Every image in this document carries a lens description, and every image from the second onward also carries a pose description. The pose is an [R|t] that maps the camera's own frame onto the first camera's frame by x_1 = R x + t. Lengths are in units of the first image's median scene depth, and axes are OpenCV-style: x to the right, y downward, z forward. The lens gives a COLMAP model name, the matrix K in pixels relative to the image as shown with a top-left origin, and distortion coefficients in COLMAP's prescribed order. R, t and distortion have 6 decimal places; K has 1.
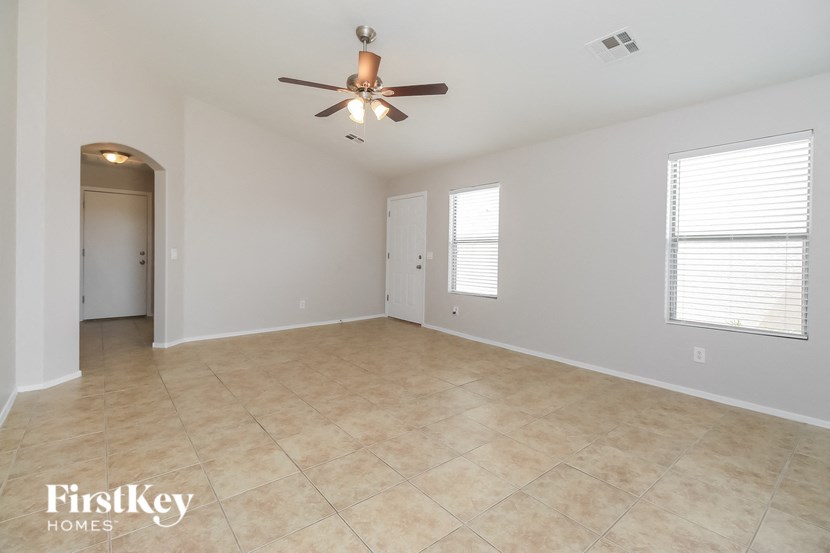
lens RADIAL K [[381.9, 0, 412.3], [0, 381.9, 260.7], [0, 0, 1]] dist [0.023719, -0.002011]
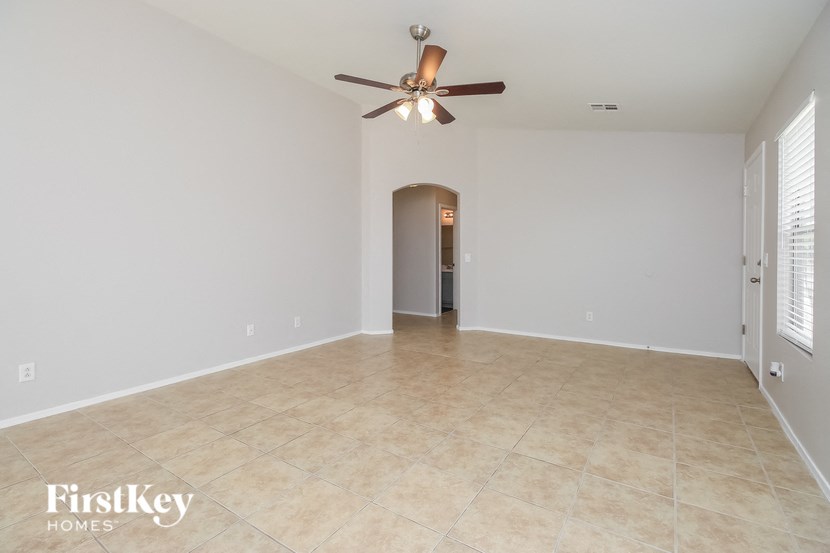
lens RADIAL K [[381.9, 0, 414.3], [0, 381.9, 257.6], [0, 0, 1]] dist [0.023719, -0.002011]
pose [[0.294873, -0.006204, -0.955516, 0.832688], [-0.015267, 0.999821, -0.011203, -0.001862], [0.955415, 0.017891, 0.294725, 0.737041]]
